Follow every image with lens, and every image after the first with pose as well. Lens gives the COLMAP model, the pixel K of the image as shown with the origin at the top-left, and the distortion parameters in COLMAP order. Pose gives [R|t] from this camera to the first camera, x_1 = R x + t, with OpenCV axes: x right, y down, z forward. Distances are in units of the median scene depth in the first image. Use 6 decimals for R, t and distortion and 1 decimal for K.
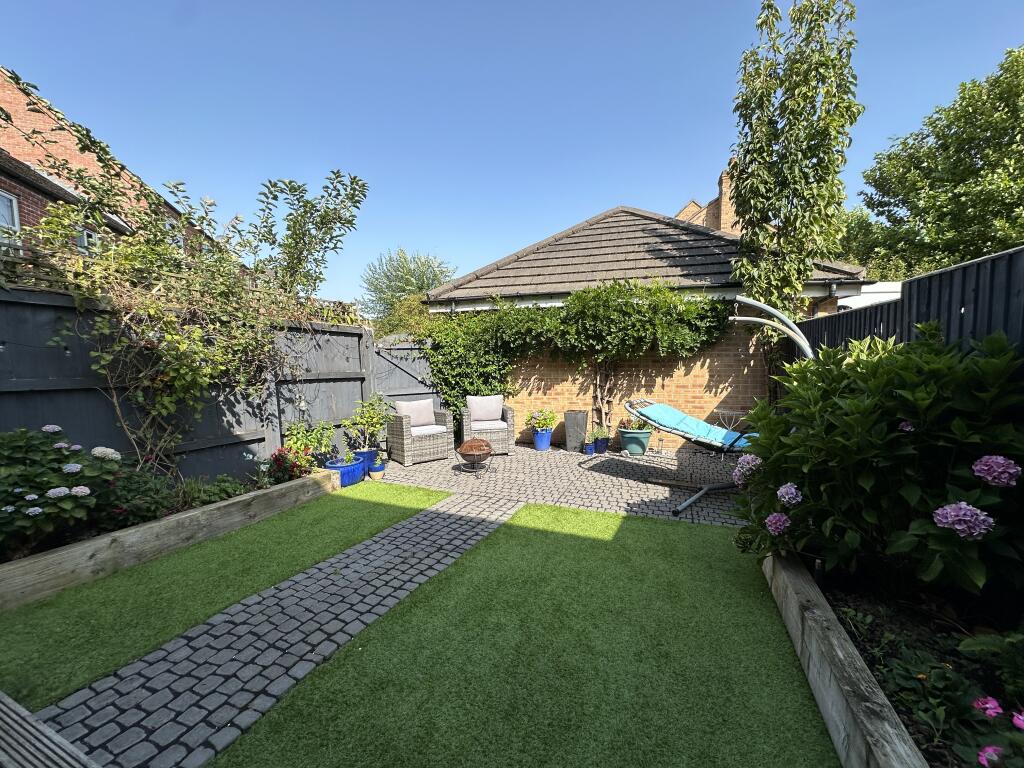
lens RADIAL K [[409.4, 0, 512.0], [0, 409.4, 384.0], [0, 0, 1]] dist [-0.001131, 0.007736]
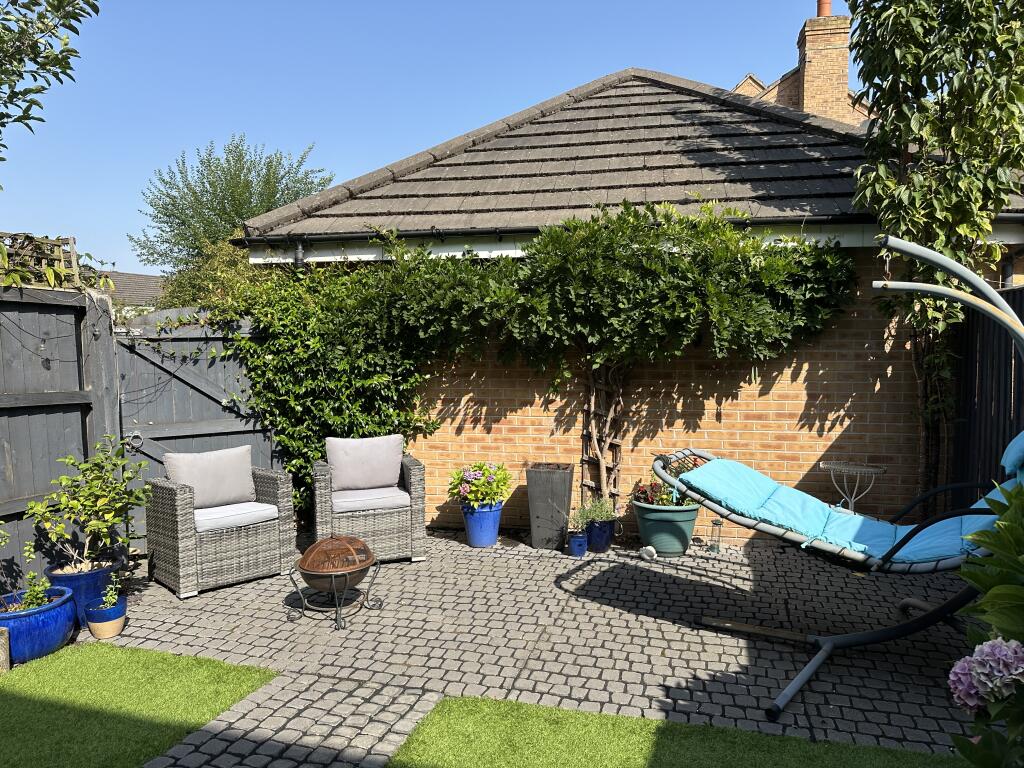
lens RADIAL K [[719.8, 0, 512.0], [0, 719.8, 384.0], [0, 0, 1]] dist [0.117531, -0.143314]
pose [[0.994302, -0.001514, 0.106592, 0.017992], [0.003114, 0.999885, -0.014852, -0.023526], [-0.106557, 0.015099, 0.994192, 0.138759]]
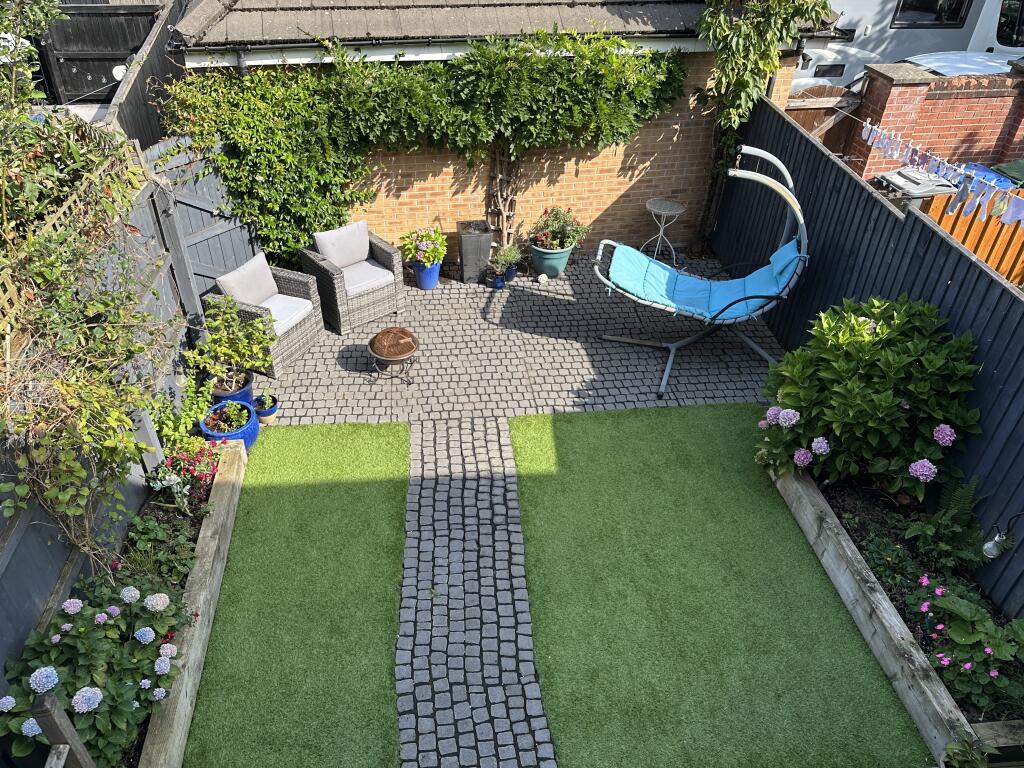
lens RADIAL K [[719.8, 0, 512.0], [0, 719.8, 384.0], [0, 0, 1]] dist [0.117531, -0.143314]
pose [[0.880933, -0.258228, 0.396580, -0.371868], [0.004194, 0.842235, 0.539093, -0.404556], [-0.473223, -0.473242, 0.743036, -0.062107]]
